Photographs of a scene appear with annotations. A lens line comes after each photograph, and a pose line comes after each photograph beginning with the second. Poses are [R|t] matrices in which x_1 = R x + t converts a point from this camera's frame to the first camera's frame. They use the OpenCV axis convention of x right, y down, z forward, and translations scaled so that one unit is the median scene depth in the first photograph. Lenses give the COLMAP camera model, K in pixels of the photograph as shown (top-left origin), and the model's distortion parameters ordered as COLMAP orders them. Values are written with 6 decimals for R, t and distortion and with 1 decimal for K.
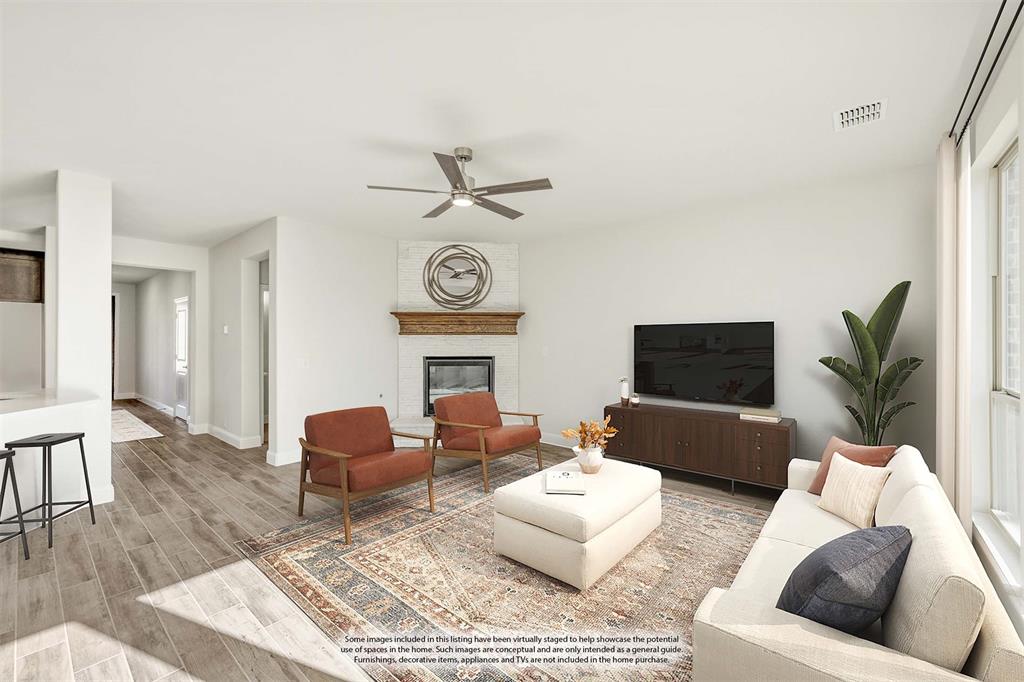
lens RADIAL K [[414.3, 0, 510.8], [0, 414.3, 337.9], [0, 0, 1]] dist [-0.003680, 0.000246]
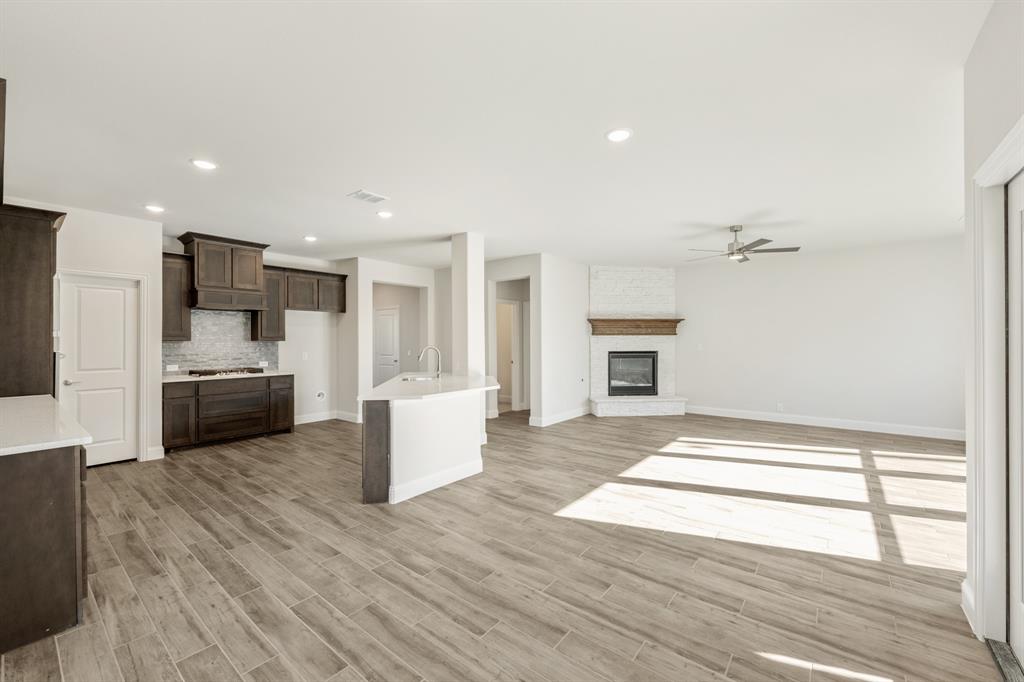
lens RADIAL K [[414.3, 0, 519.7], [0, 414.3, 337.0], [0, 0, 1]] dist [-0.003680, 0.000246]
pose [[0.999352, -0.001356, 0.035957, -0.552088], [0.001398, 0.999998, -0.001132, -0.000765], [-0.035955, 0.001182, 0.999353, -0.343223]]
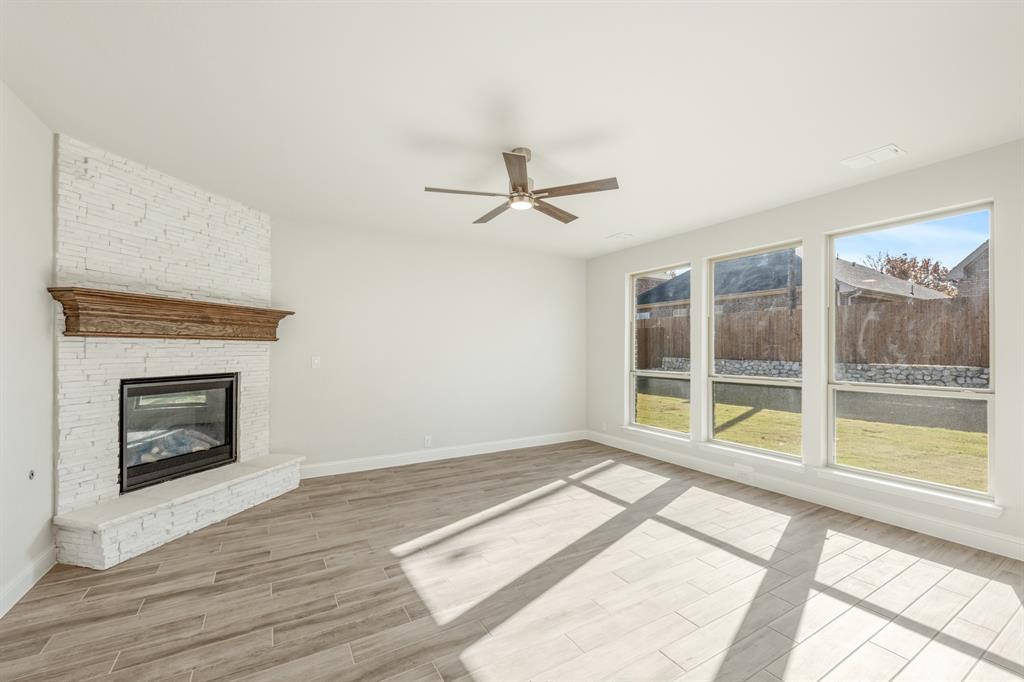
lens RADIAL K [[414.3, 0, 511.5], [0, 414.3, 347.3], [0, 0, 1]] dist [-0.003680, 0.000246]
pose [[0.336303, 0.006043, 0.941734, -0.537139], [-0.007700, 0.999964, -0.003666, 0.003008], [-0.941722, -0.006018, 0.336338, 0.366570]]
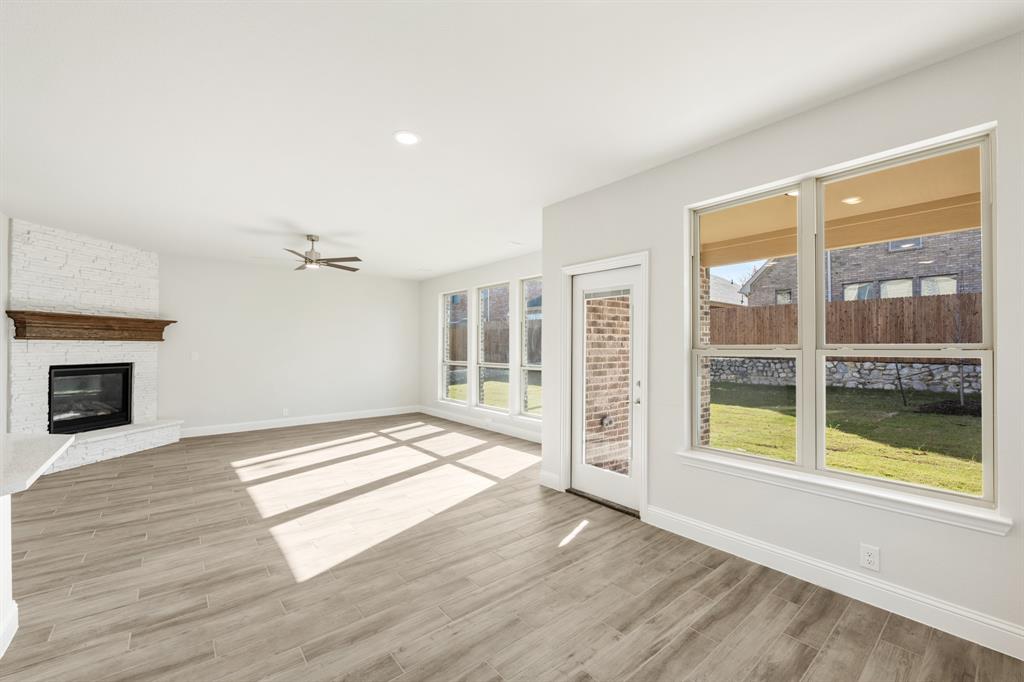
lens RADIAL K [[414.3, 0, 513.6], [0, 414.3, 341.5], [0, 0, 1]] dist [-0.003680, 0.000246]
pose [[0.177415, 0.014249, 0.984033, -0.866777], [-0.005738, 0.999893, -0.013444, 0.001968], [-0.984119, -0.003261, 0.177477, -0.064641]]
